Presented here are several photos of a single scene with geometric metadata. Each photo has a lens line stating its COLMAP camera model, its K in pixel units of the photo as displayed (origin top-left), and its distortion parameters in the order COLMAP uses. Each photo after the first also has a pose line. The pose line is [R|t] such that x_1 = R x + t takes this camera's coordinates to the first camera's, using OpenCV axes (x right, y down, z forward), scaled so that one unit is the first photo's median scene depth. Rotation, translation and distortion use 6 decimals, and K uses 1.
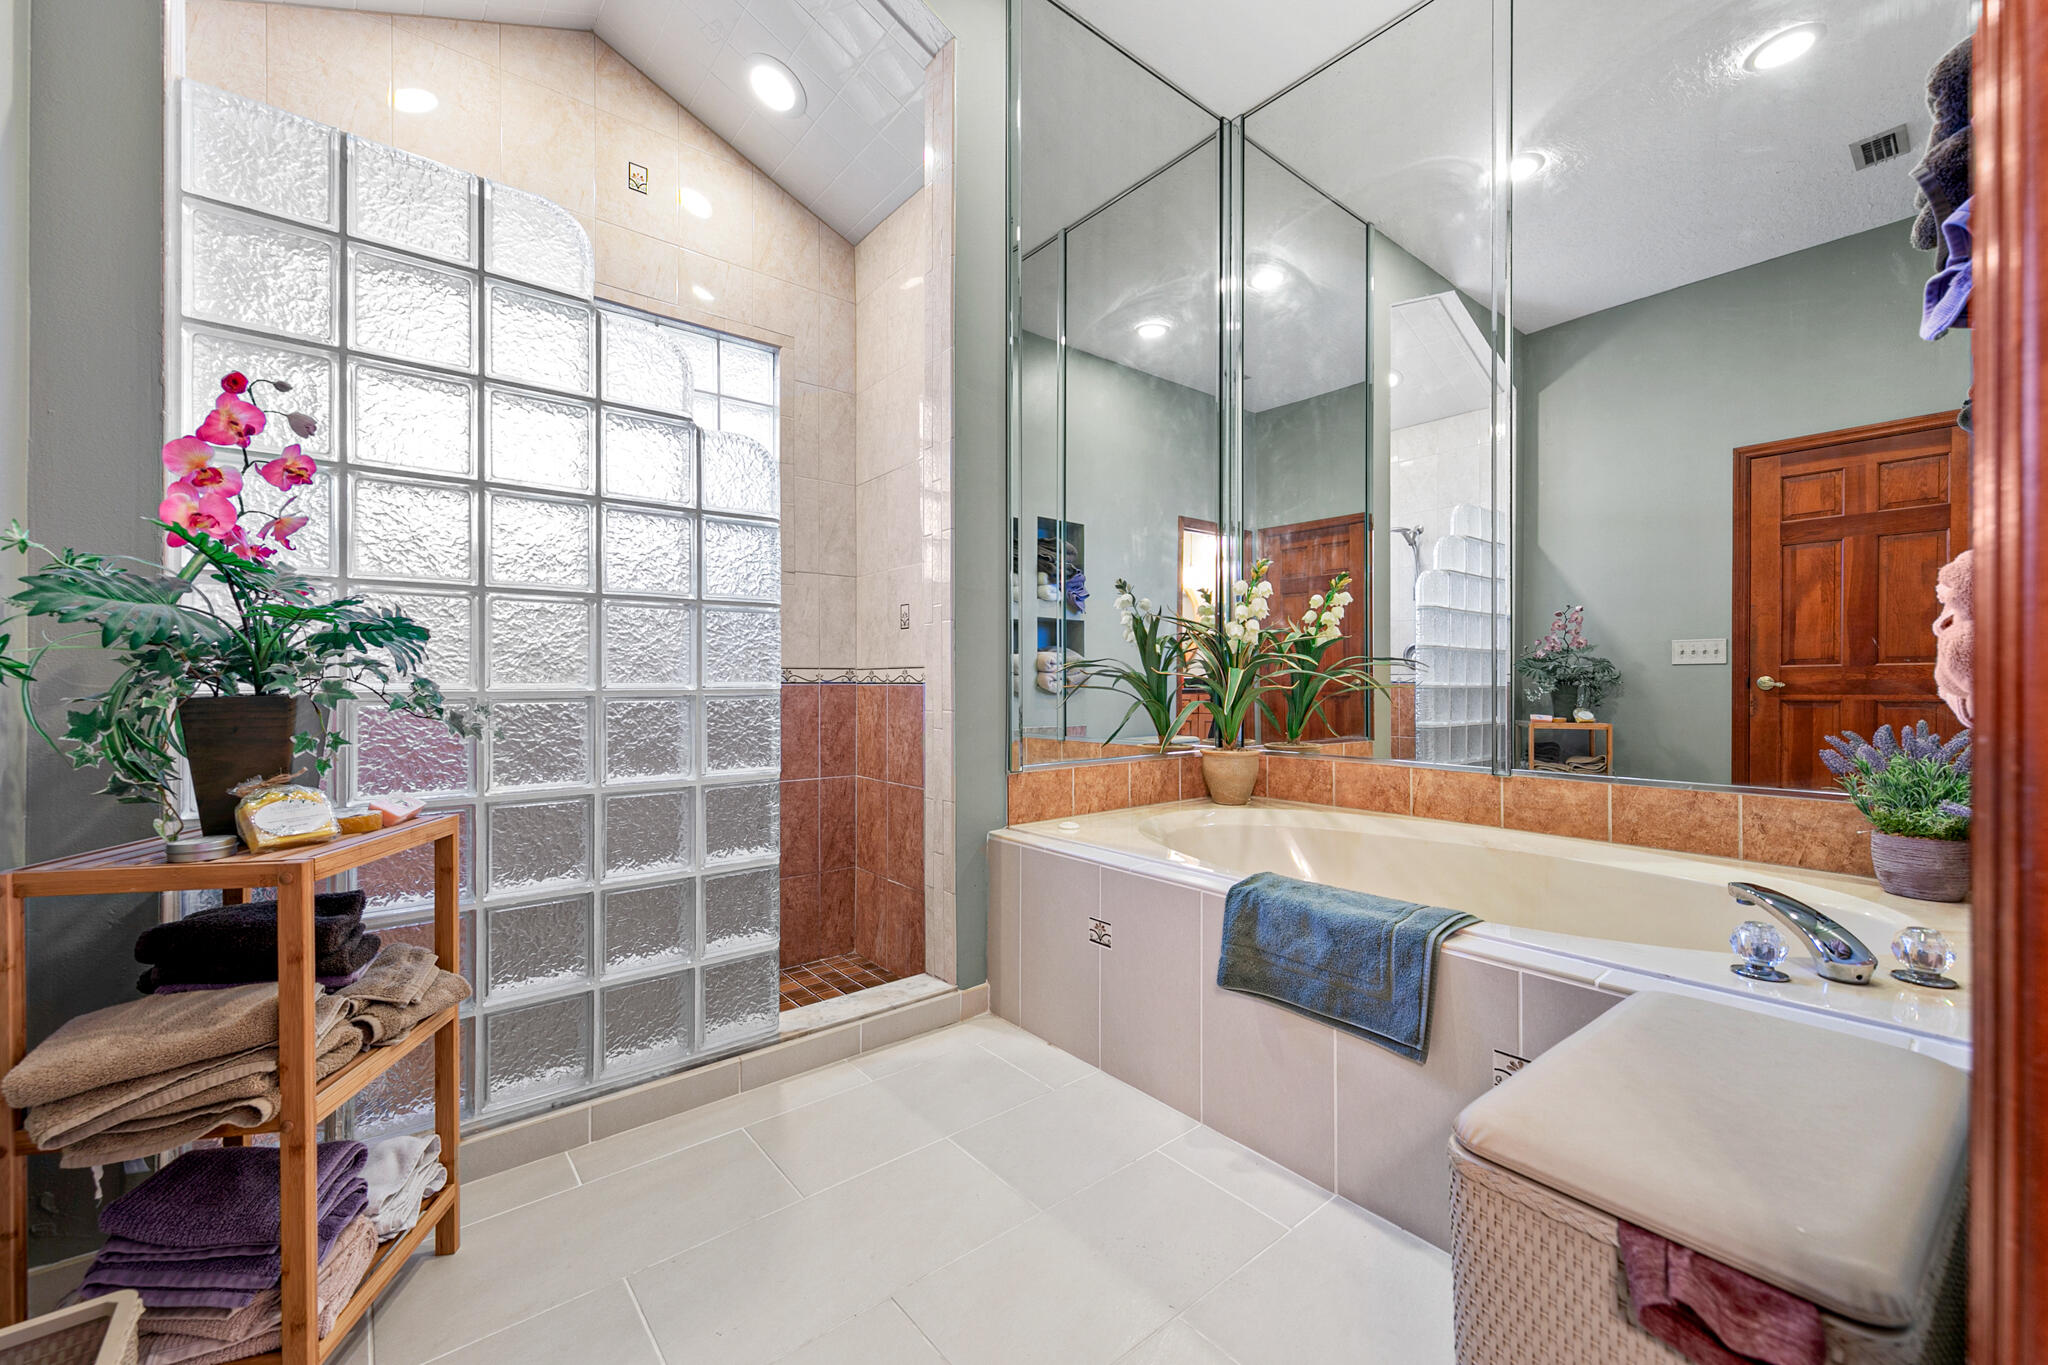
lens RADIAL K [[804.5, 0, 1026.4], [0, 804.5, 682.3], [0, 0, 1]] dist [0.000398, 0.000123]
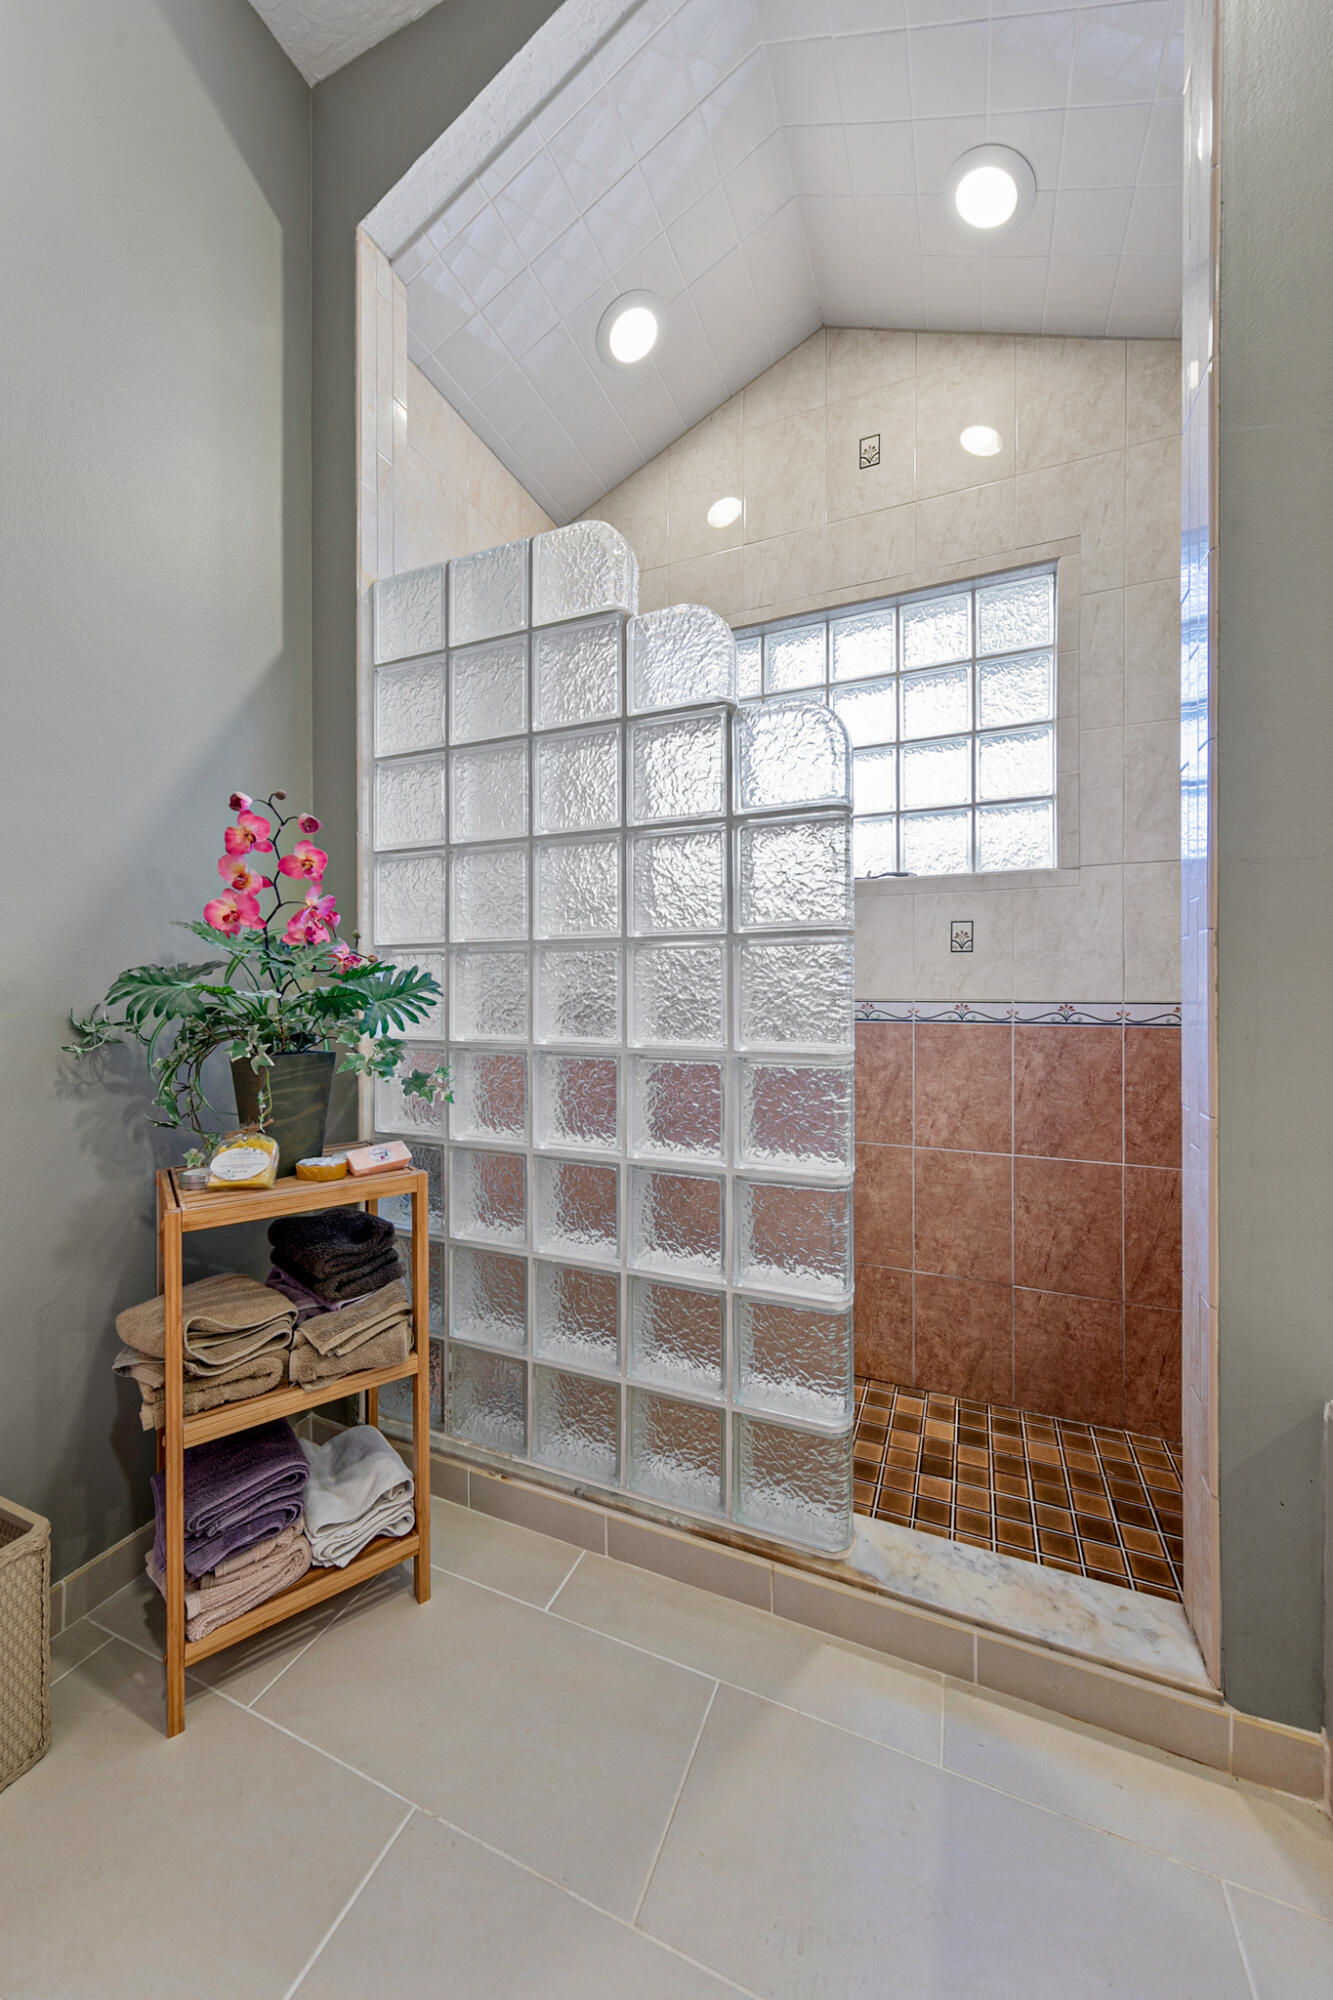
lens RADIAL K [[715.1, 0, 666.0], [0, 715.1, 989.8], [0, 0, 1]] dist [0.003770, 0.000190]
pose [[0.459282, 0.004941, -0.888277, 0.162476], [-0.000184, 0.999985, 0.005467, -0.049968], [0.888290, -0.002347, 0.459276, 0.596152]]
